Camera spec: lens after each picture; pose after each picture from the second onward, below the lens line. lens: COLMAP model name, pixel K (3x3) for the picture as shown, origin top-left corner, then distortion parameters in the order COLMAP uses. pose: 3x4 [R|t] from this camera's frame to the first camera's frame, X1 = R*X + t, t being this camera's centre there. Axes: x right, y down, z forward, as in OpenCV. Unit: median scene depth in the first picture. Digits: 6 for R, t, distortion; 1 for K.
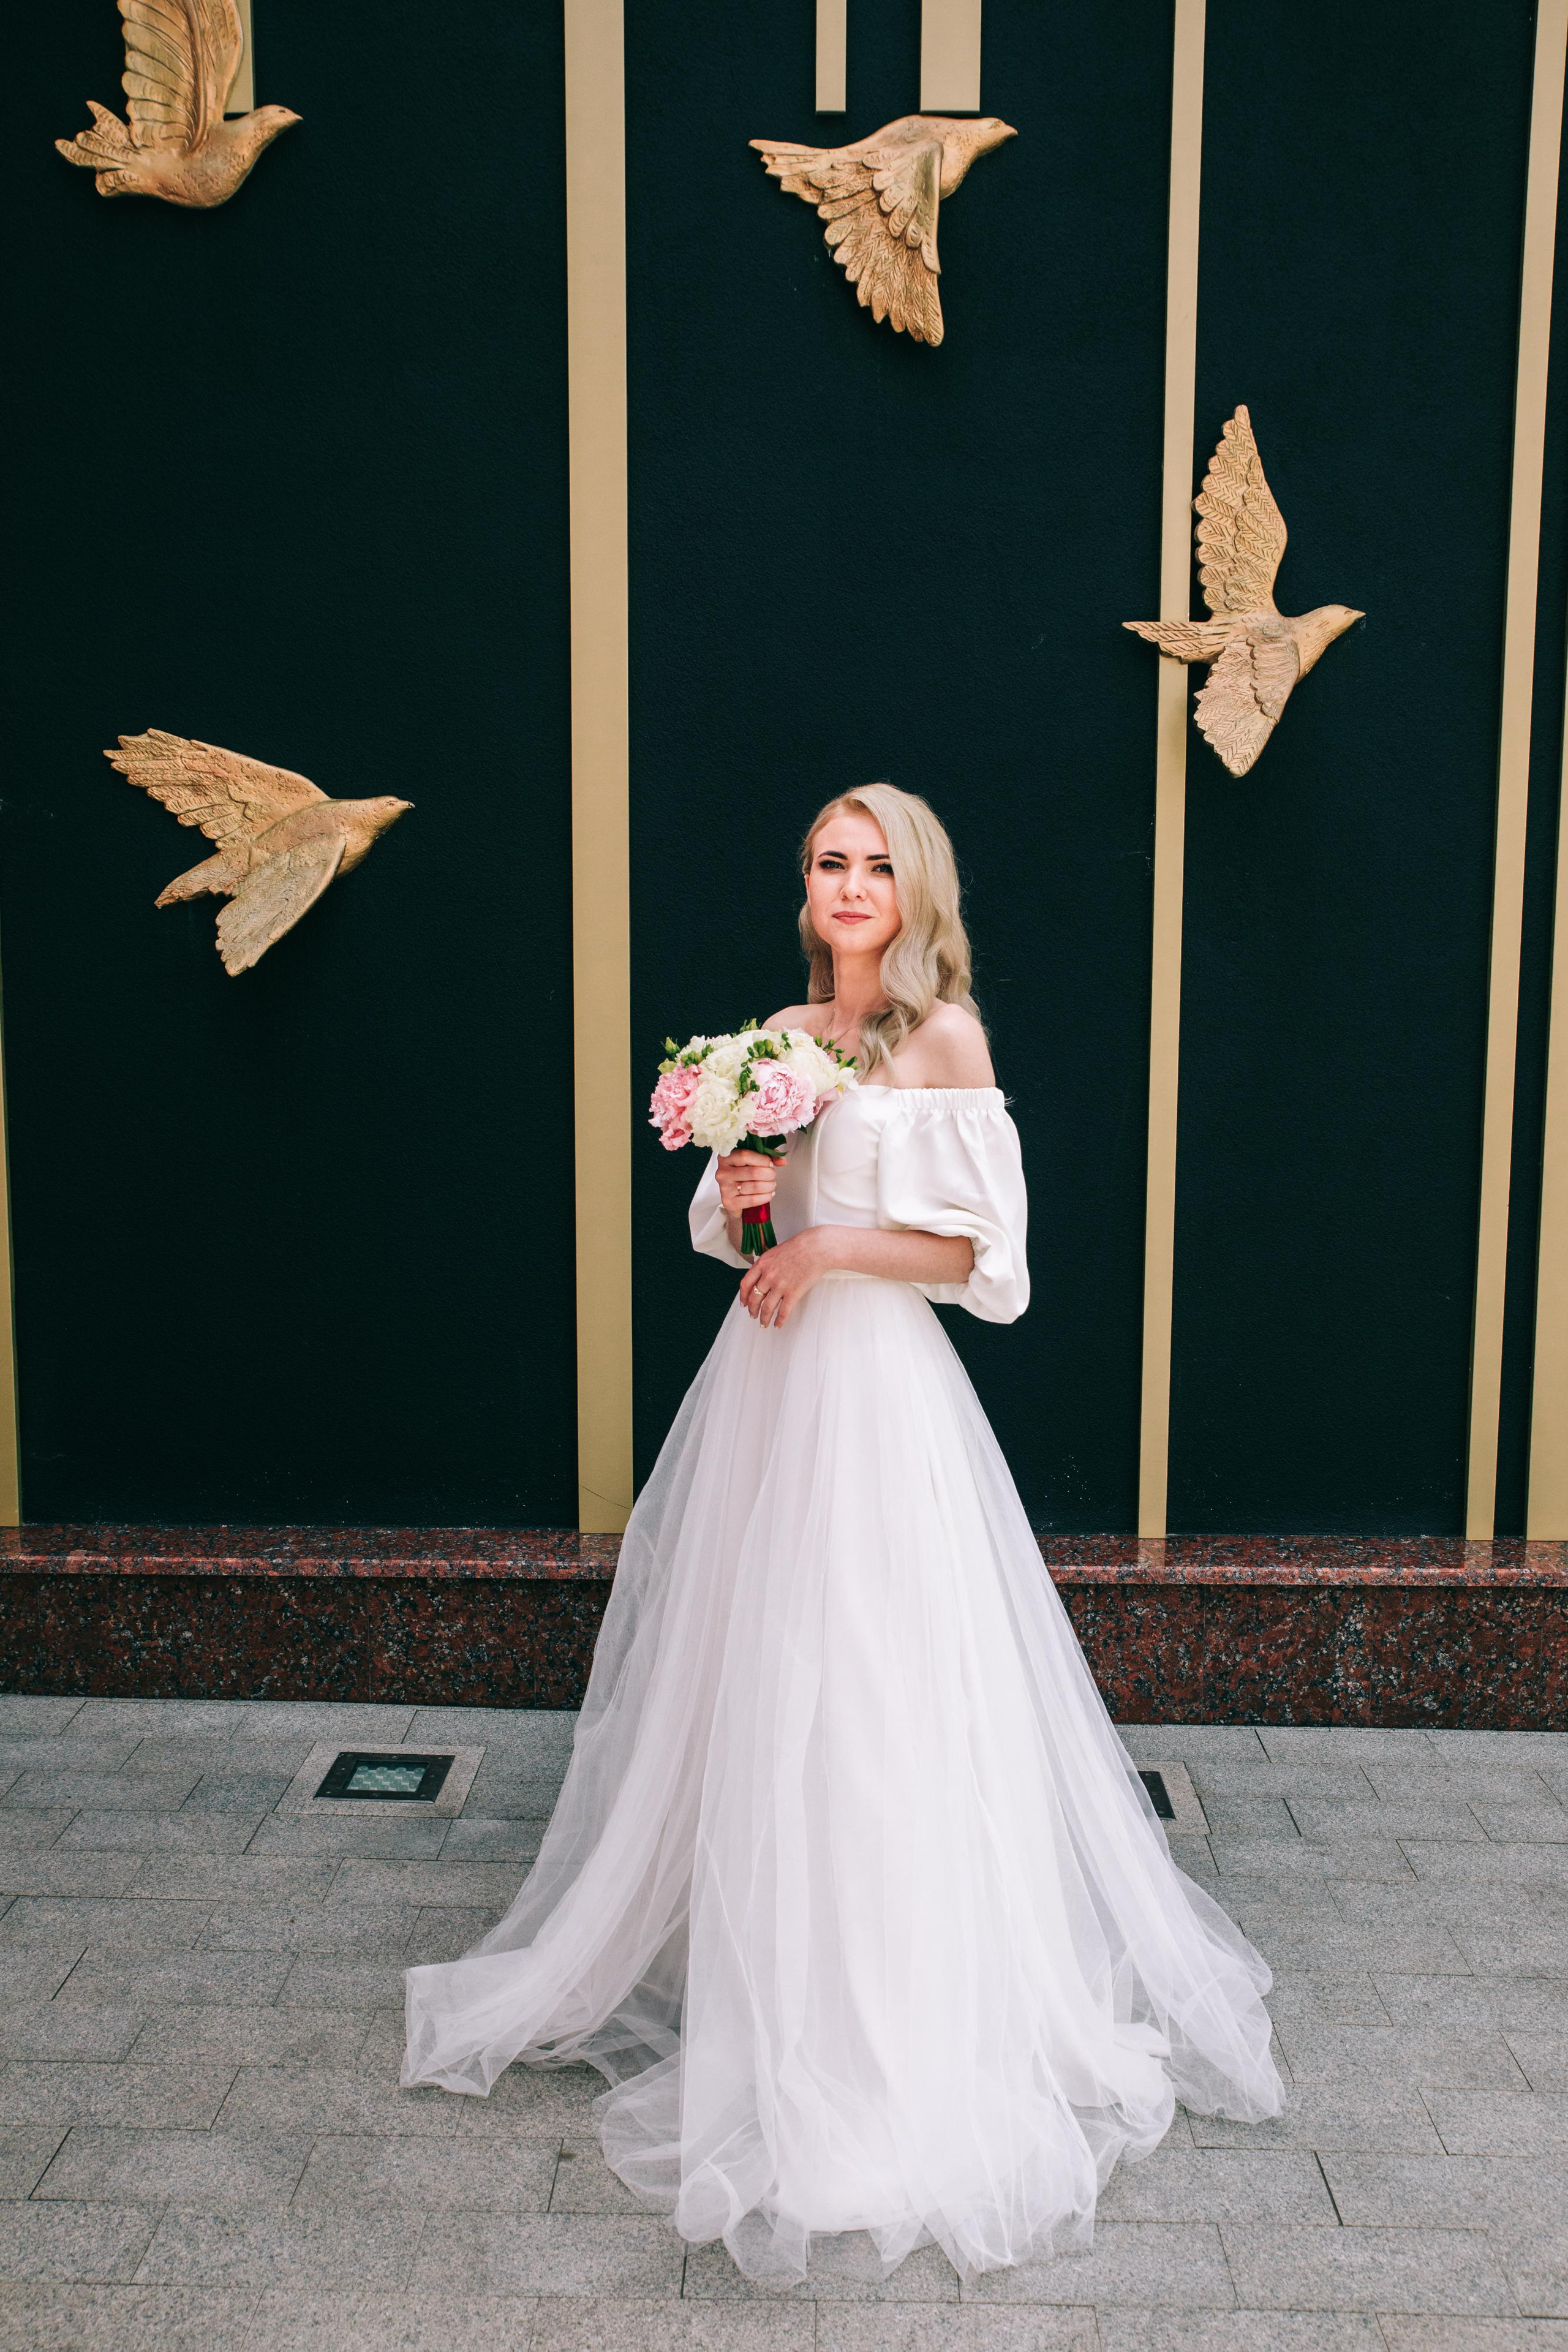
lens RADIAL K [[2310.8, 0, 776.4], [0, 2310.8, 1167.3], [0, 0, 1]] dist [0.003040, 0.000000]
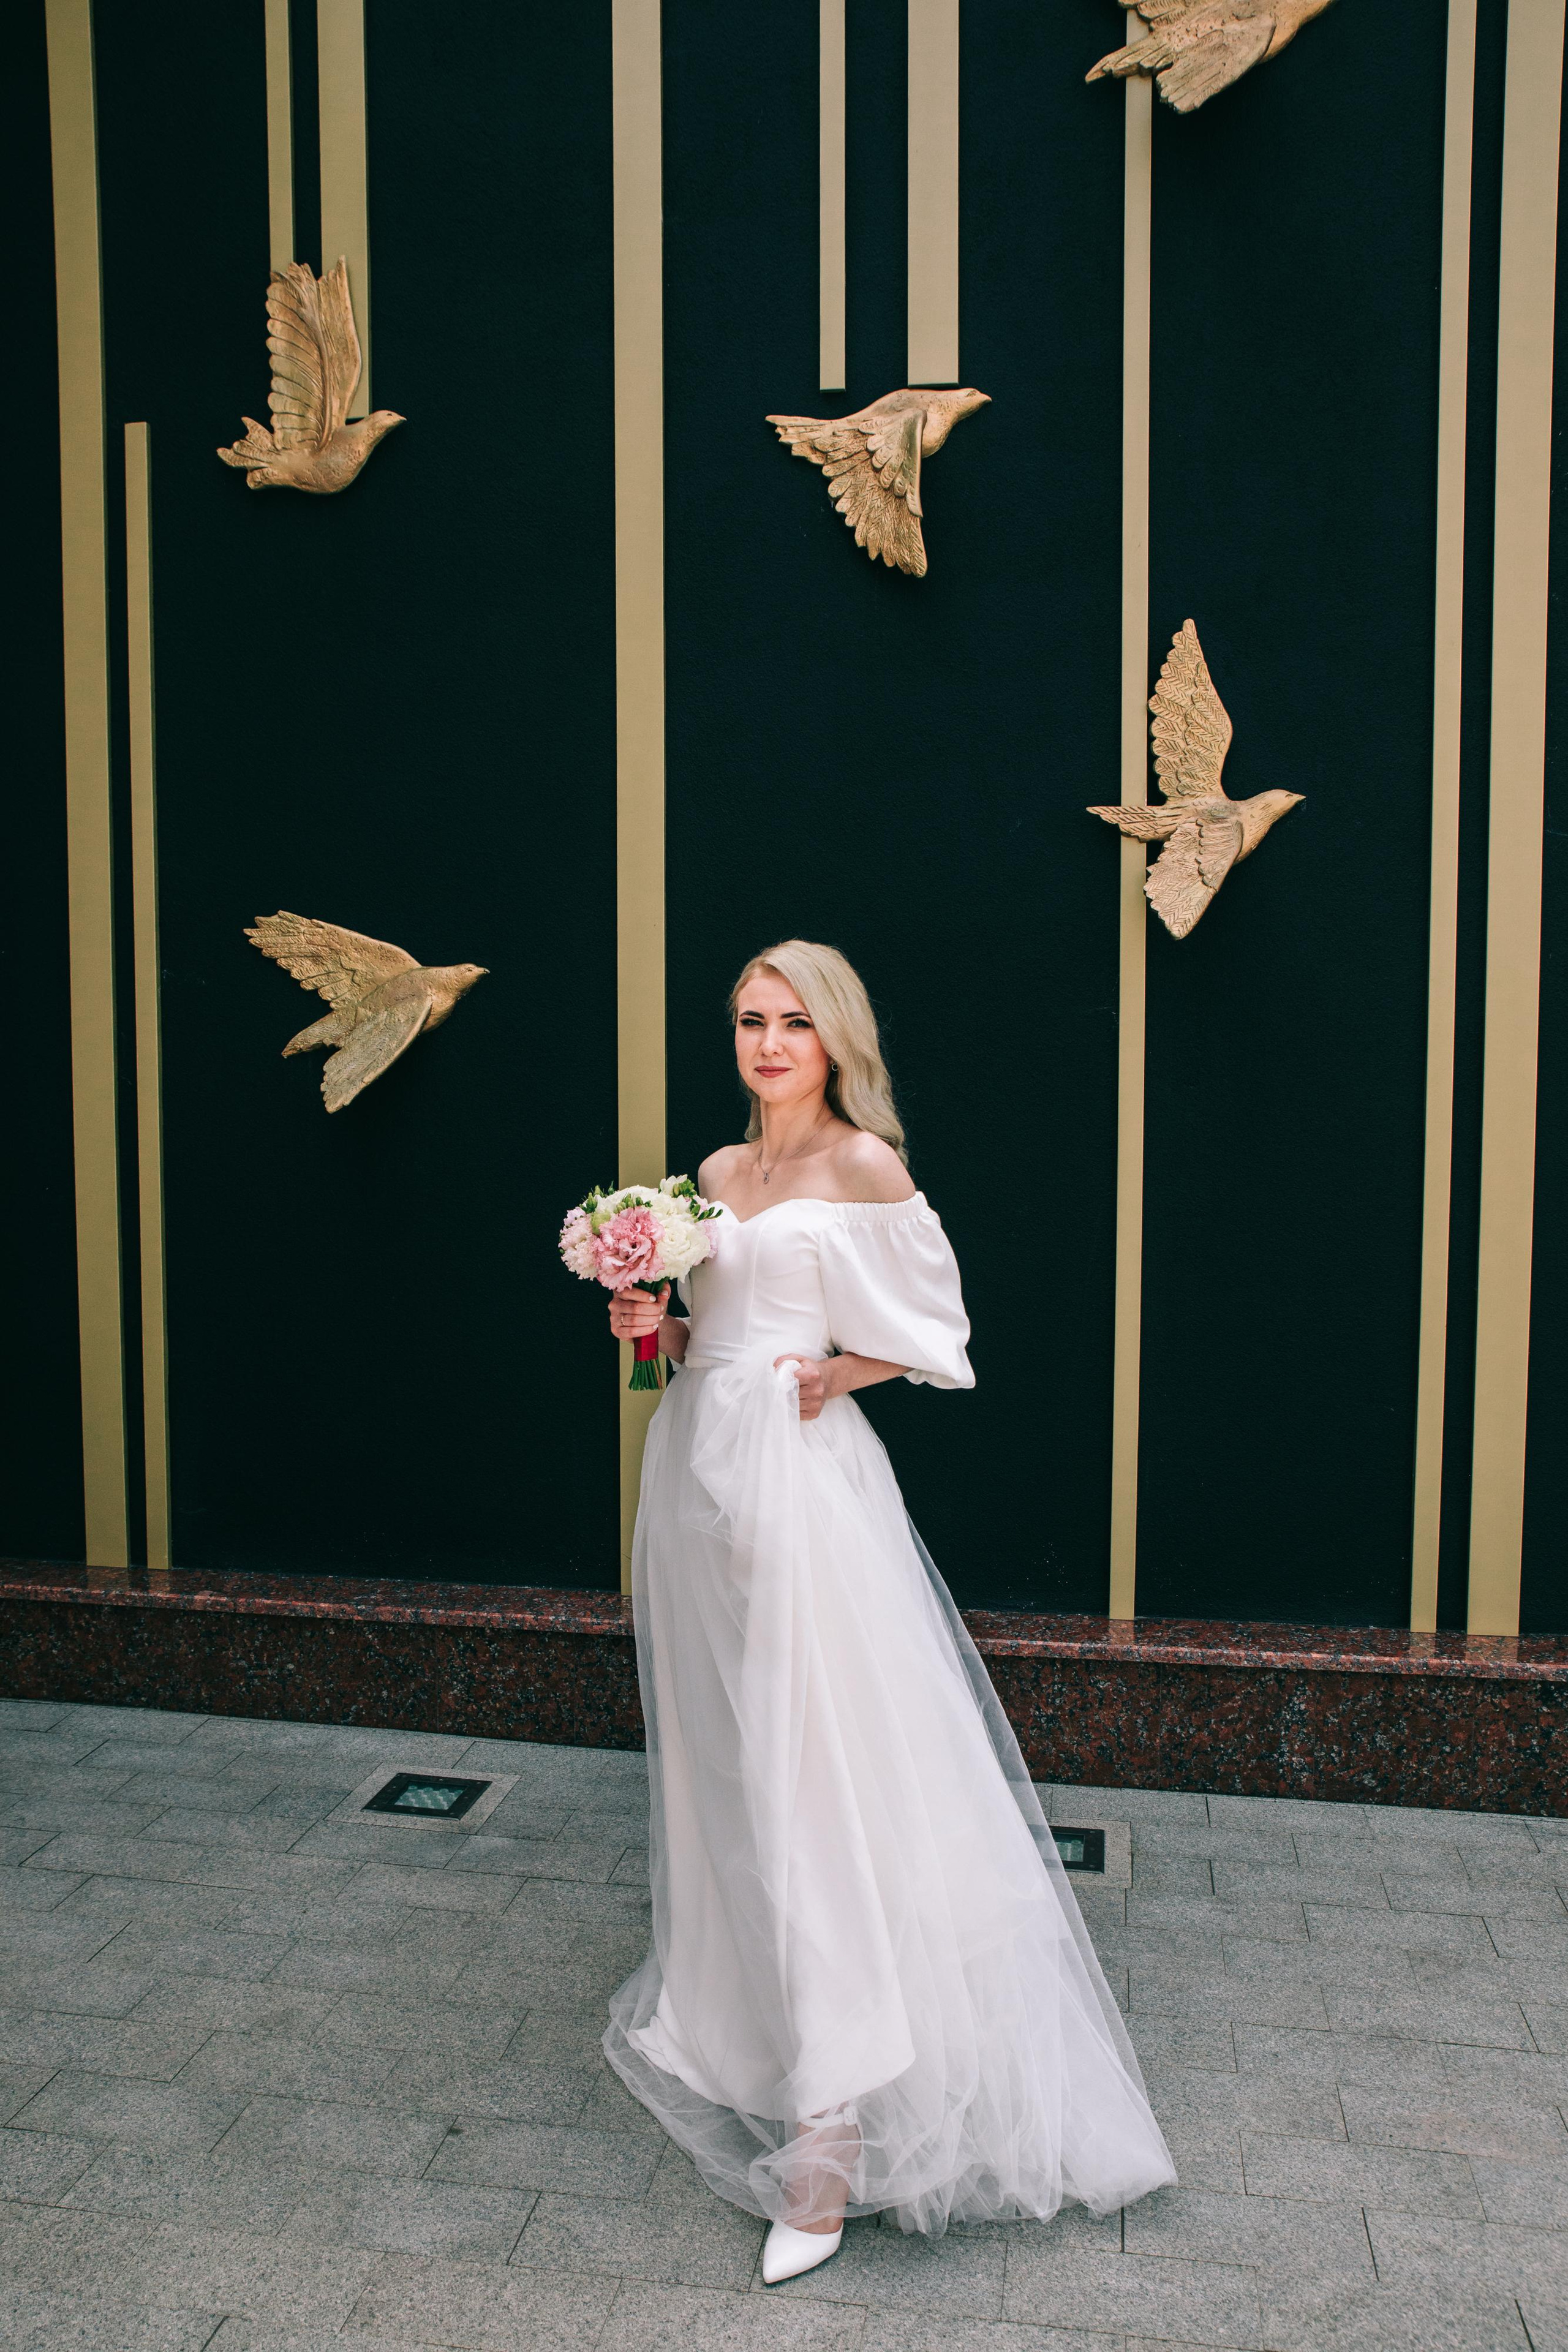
lens RADIAL K [[1960.6, 0, 759.0], [0, 1960.6, 1184.8], [0, 0, 1]] dist [-0.063992, 0.054550]
pose [[0.988870, 0.009419, -0.148482, 0.131778], [-0.018283, 0.998123, -0.058445, 0.009453], [0.147653, 0.060509, 0.987186, 0.033735]]
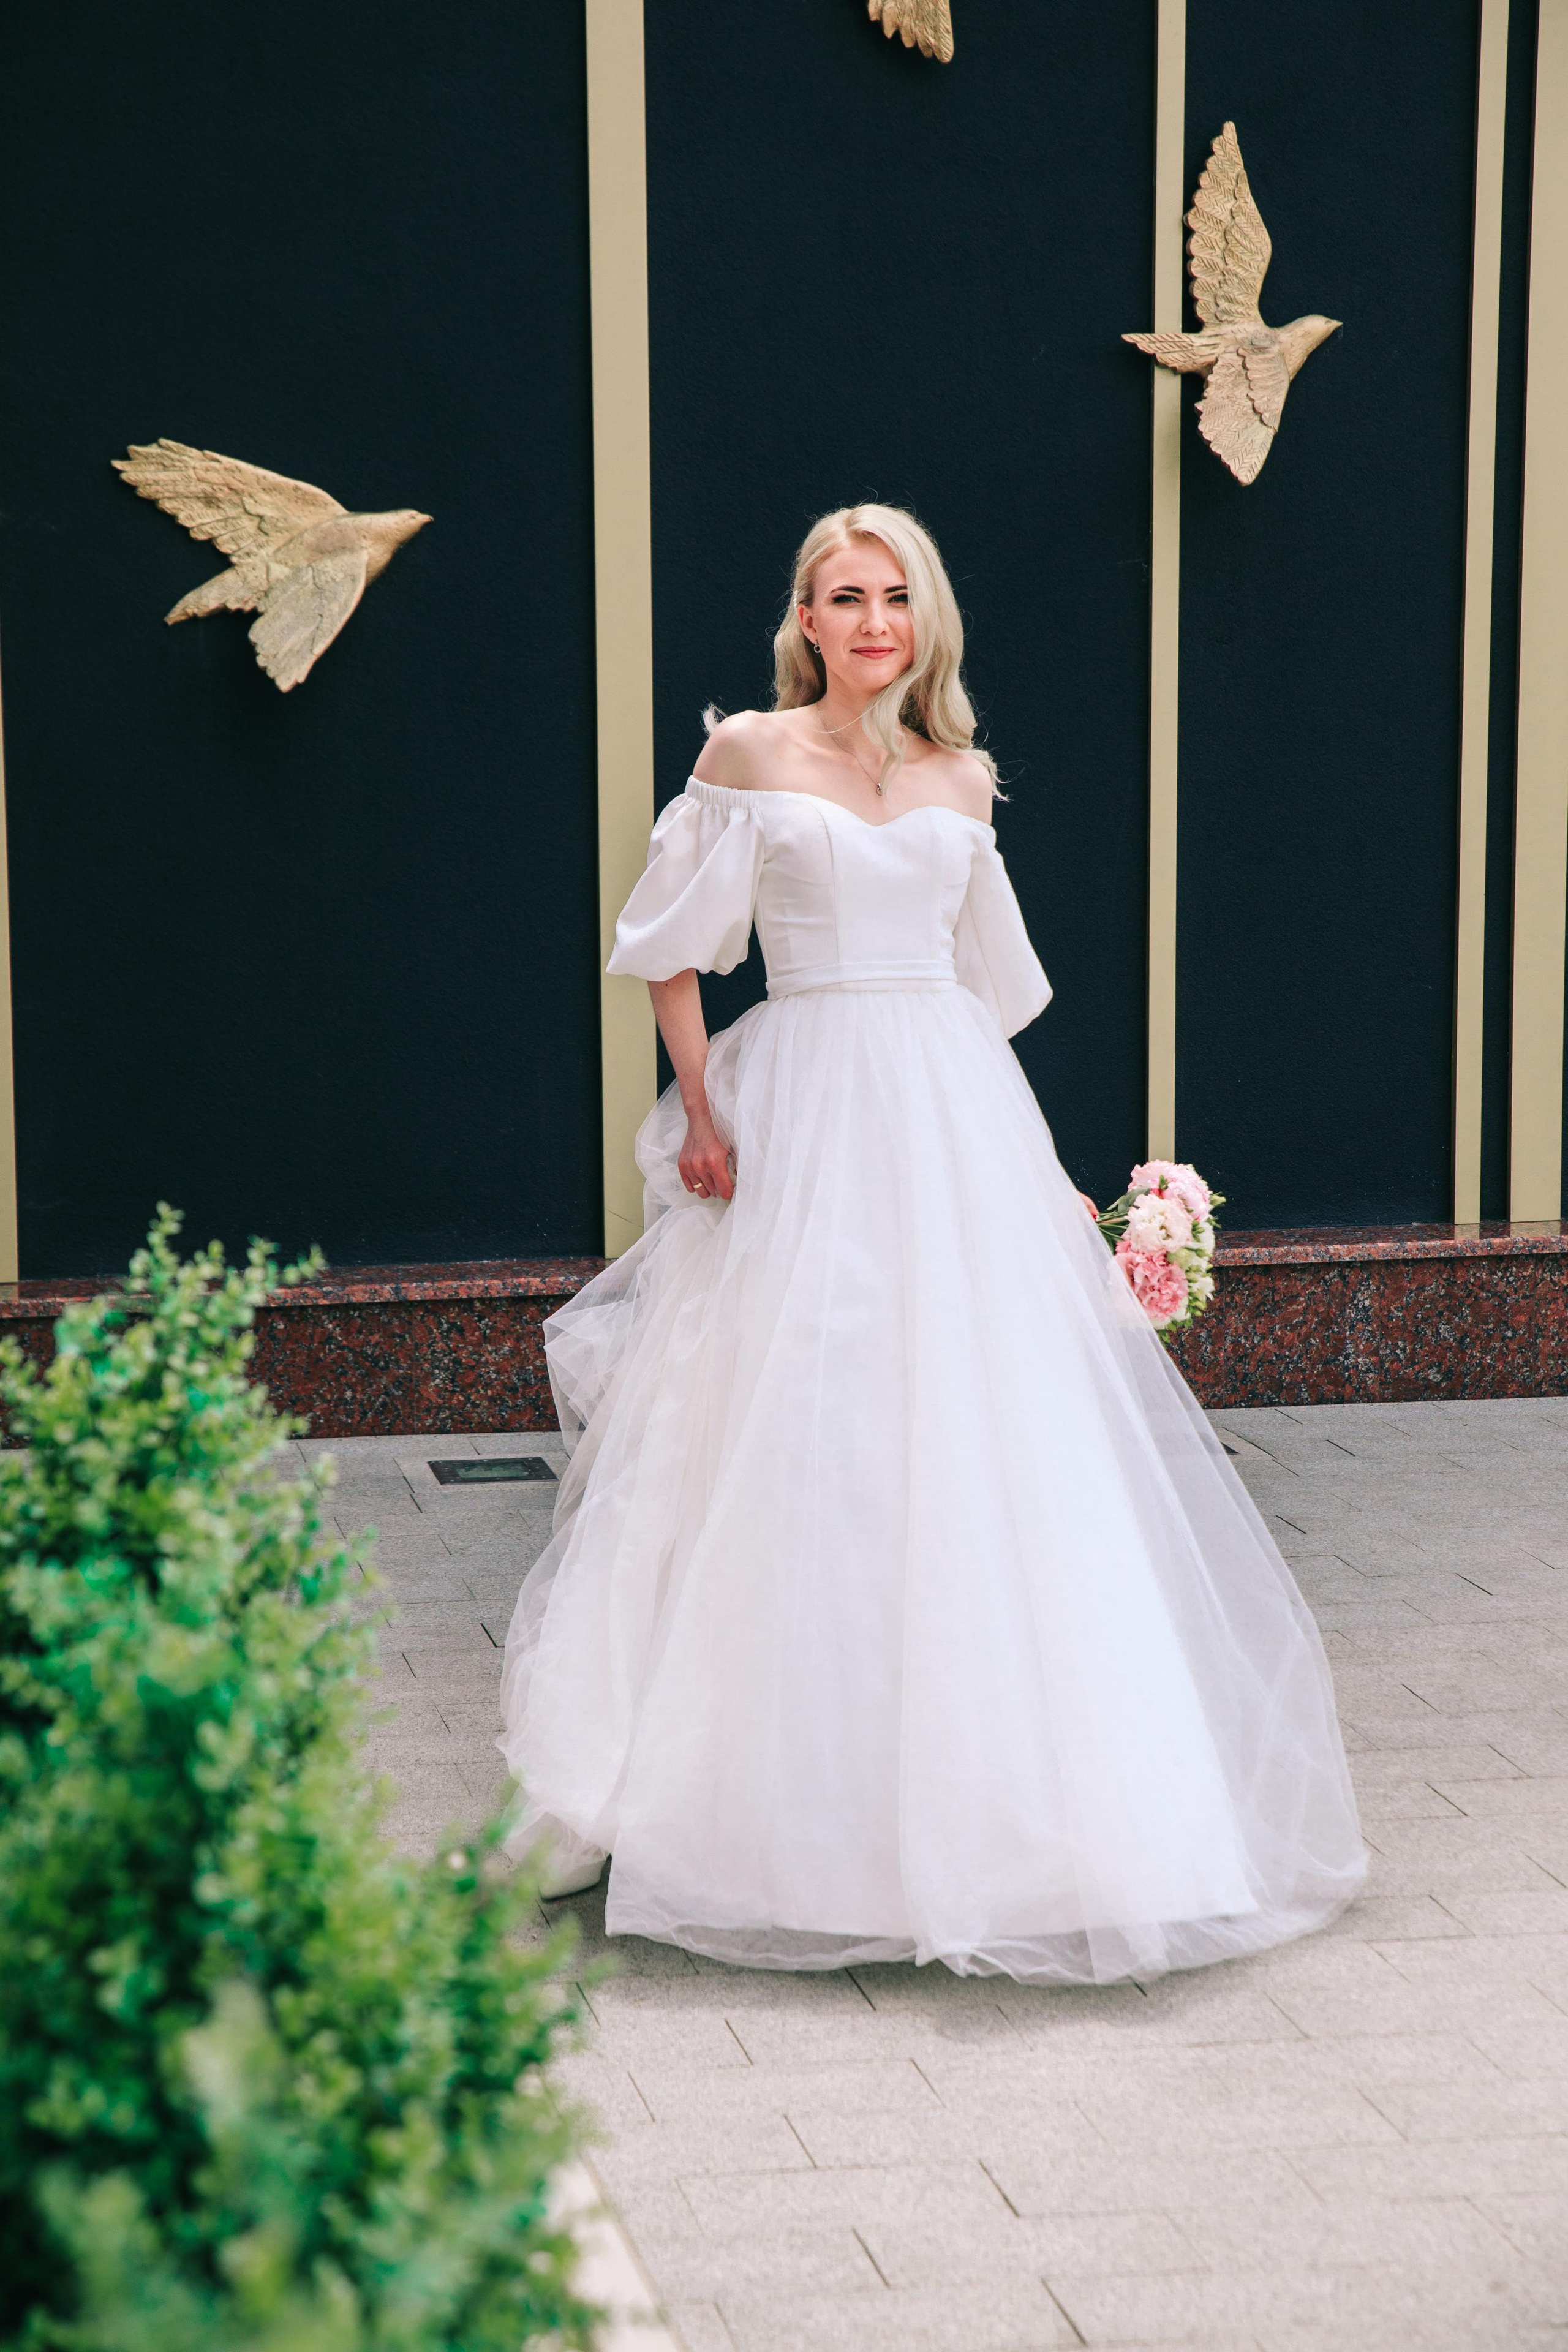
lens RADIAL K [[4589.9, 0, 797.4], [0, 4589.9, 1223.3], [0, 0, 1]] dist [0.252641, 0.000000]
pose [[0.972752, -0.042353, 0.227949, -0.470784], [0.041754, 0.999100, 0.007450, 0.137141], [-0.228059, 0.002271, 0.973645, -0.965495]]
